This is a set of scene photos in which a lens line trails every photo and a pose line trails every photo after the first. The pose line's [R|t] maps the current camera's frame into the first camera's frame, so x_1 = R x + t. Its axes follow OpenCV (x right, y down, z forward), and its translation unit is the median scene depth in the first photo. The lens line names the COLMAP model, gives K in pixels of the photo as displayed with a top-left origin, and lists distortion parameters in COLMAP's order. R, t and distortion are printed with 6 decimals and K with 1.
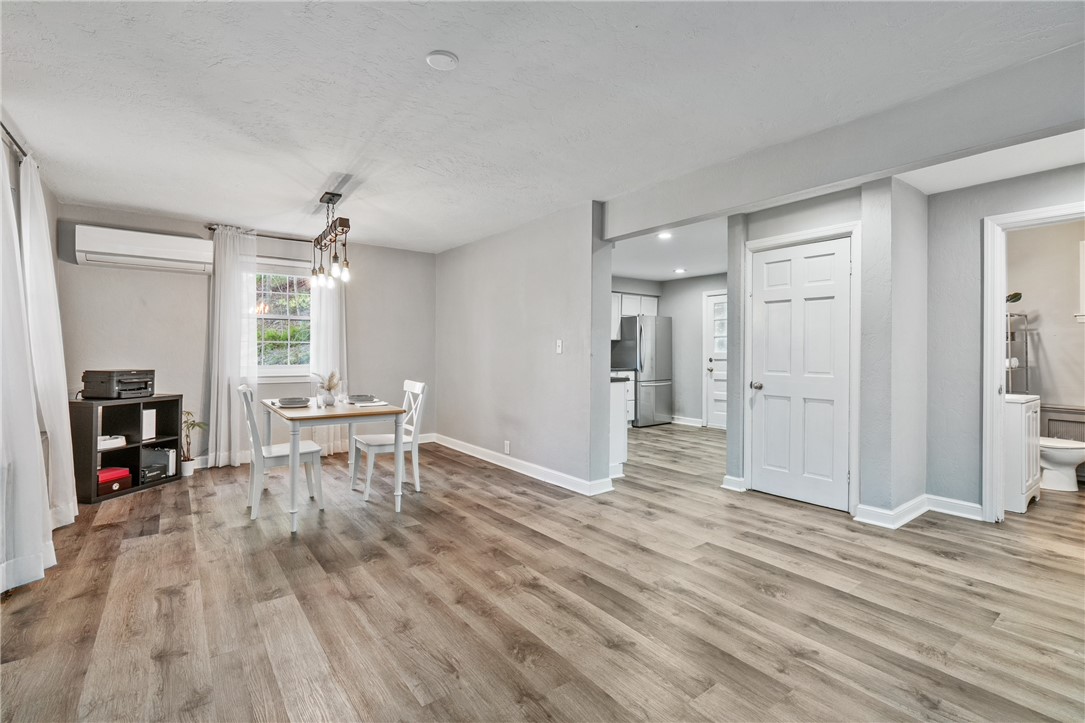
lens RADIAL K [[496.6, 0, 540.9], [0, 496.6, 355.4], [0, 0, 1]] dist [-0.014532, 0.000595]
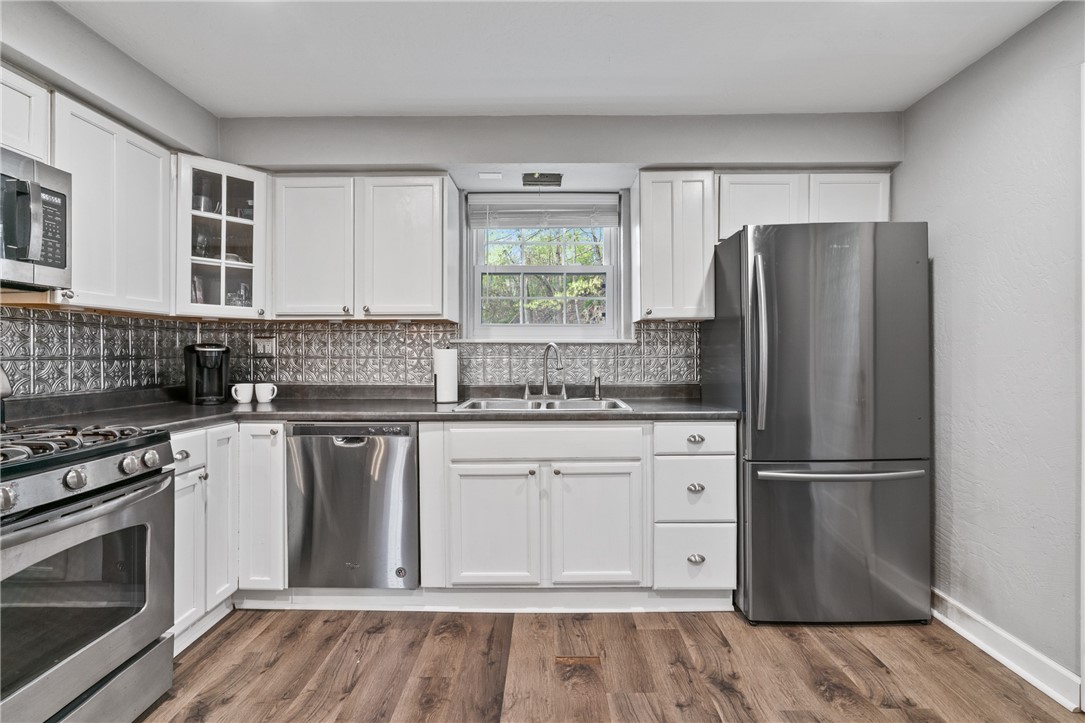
lens RADIAL K [[496.6, 0, 543.5], [0, 496.6, 355.7], [0, 0, 1]] dist [-0.014532, 0.000595]
pose [[0.786960, -0.002214, -0.617000, 0.262566], [-0.002129, 0.999978, -0.006304, -0.004910], [0.617000, 0.006274, 0.786938, 0.663698]]
